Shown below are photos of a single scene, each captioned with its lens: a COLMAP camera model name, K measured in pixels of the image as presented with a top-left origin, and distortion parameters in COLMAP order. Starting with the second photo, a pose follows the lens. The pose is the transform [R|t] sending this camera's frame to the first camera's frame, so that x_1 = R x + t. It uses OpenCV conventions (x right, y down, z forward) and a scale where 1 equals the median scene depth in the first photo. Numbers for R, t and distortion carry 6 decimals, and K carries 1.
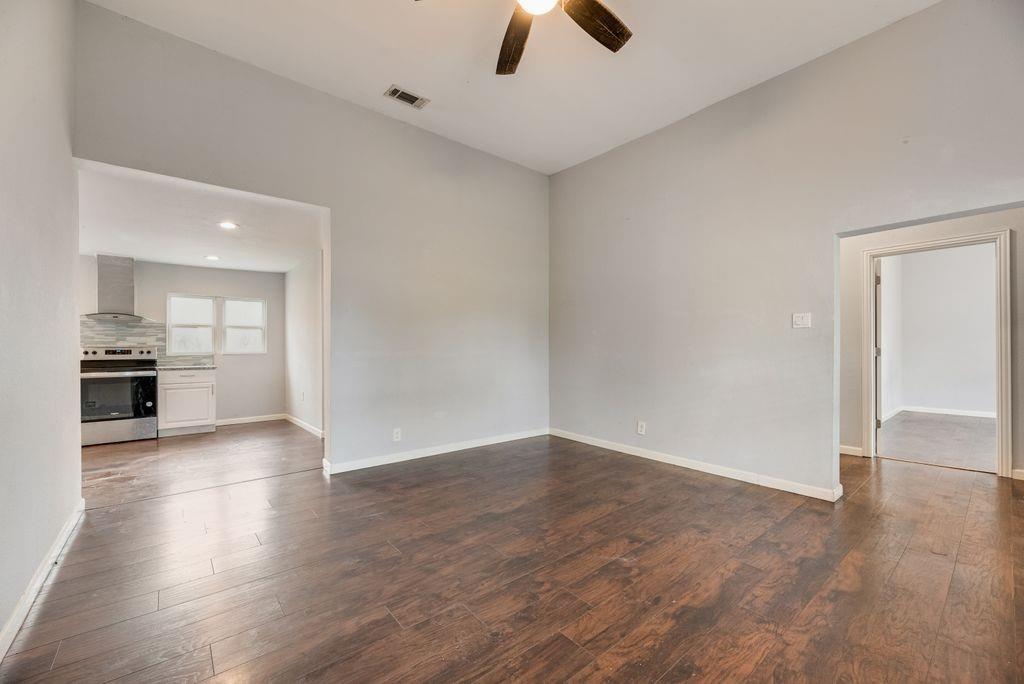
lens RADIAL K [[414.3, 0, 512.9], [0, 414.3, 344.7], [0, 0, 1]] dist [0.000939, -0.000917]
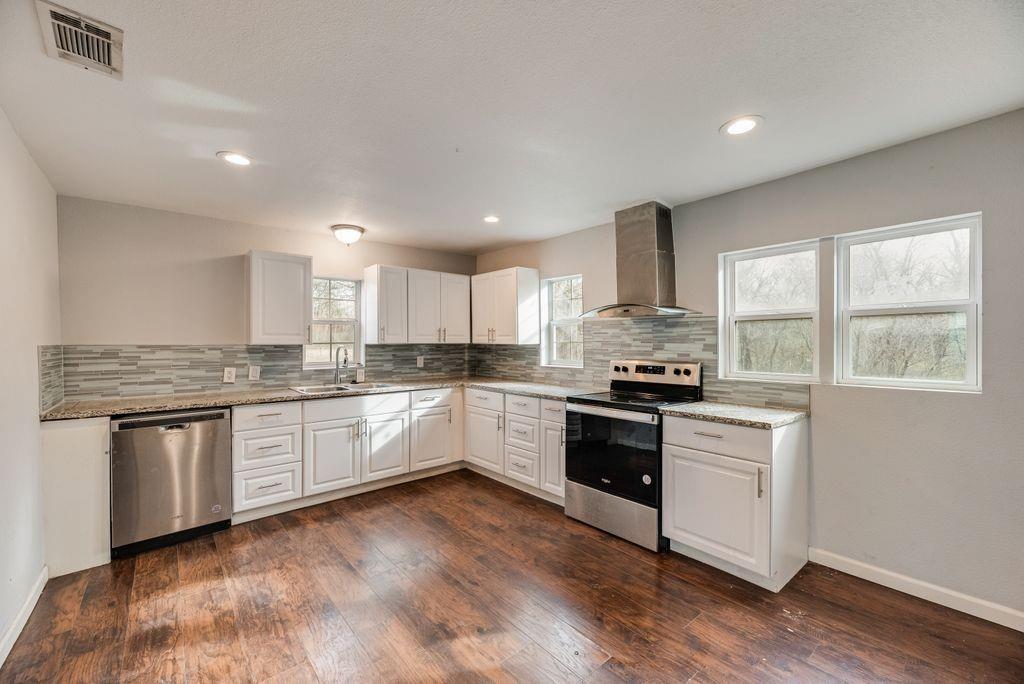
lens RADIAL K [[406.5, 0, 514.3], [0, 406.5, 344.3], [0, 0, 1]] dist [0.006299, -0.000013]
pose [[0.013238, -0.002477, -0.999909, -0.553032], [0.005886, 0.999980, -0.002399, -0.026108], [0.999895, -0.005853, 0.013252, 1.178707]]
